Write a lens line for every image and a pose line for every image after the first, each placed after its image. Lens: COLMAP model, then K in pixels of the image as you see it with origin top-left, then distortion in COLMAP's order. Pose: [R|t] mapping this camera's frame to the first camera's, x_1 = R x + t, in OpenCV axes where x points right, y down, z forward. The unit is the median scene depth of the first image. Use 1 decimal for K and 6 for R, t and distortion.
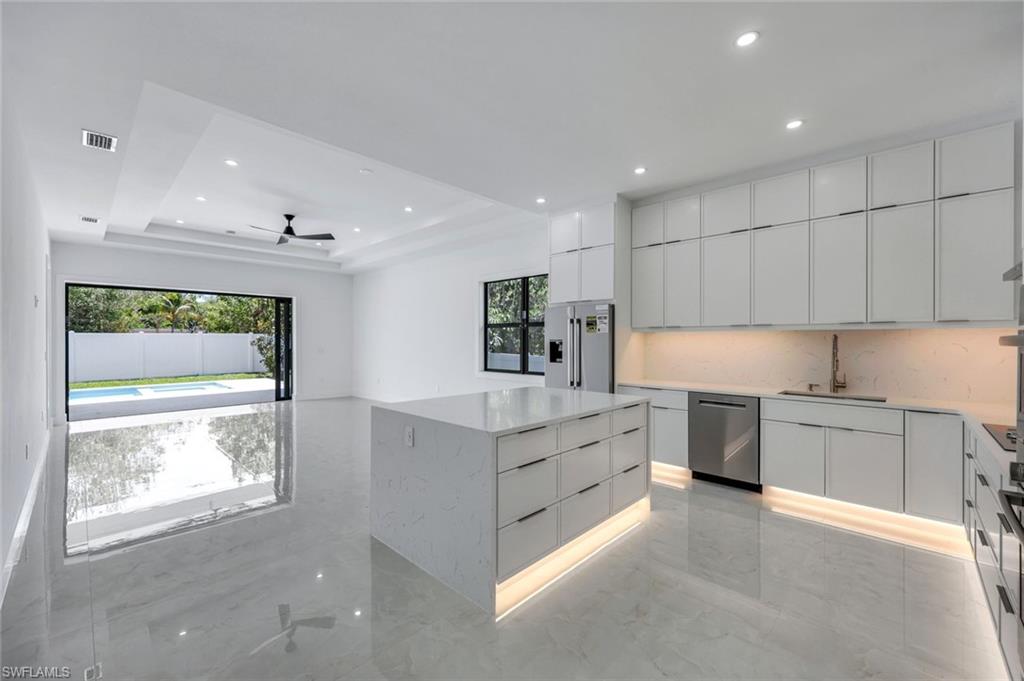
lens RADIAL K [[419.0, 0, 510.3], [0, 419.0, 342.0], [0, 0, 1]] dist [-0.002347, -0.000121]
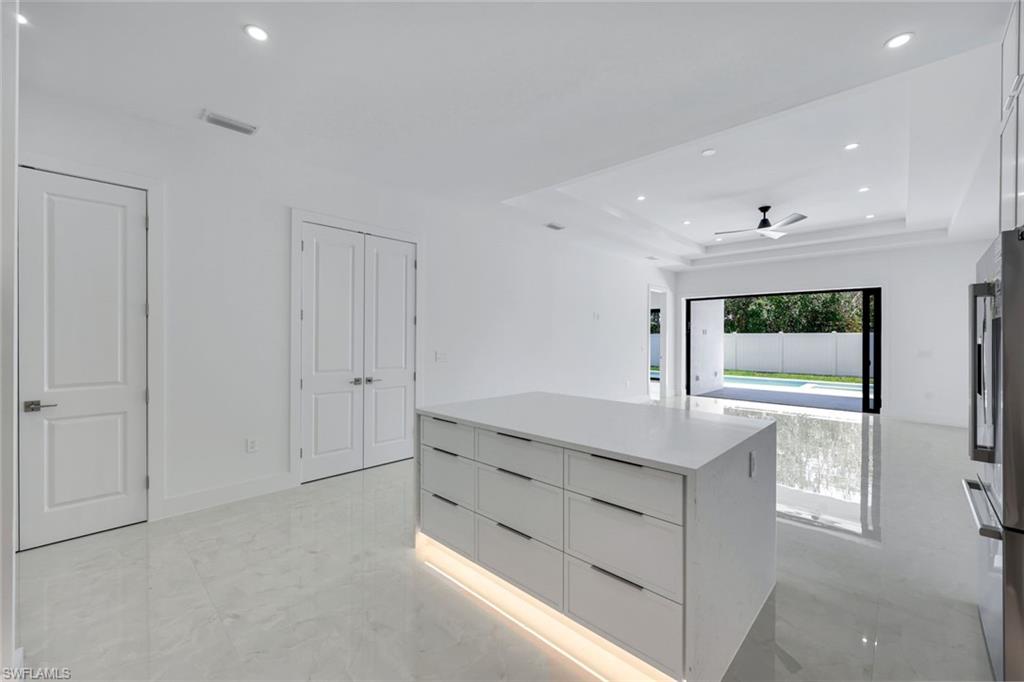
lens RADIAL K [[419.0, 0, 511.8], [0, 419.0, 338.0], [0, 0, 1]] dist [-0.002347, -0.000121]
pose [[-0.011850, 0.000719, -0.999930, 0.326208], [-0.010390, 0.999946, 0.000842, -0.001814], [0.999876, 0.010400, -0.011842, 0.340948]]
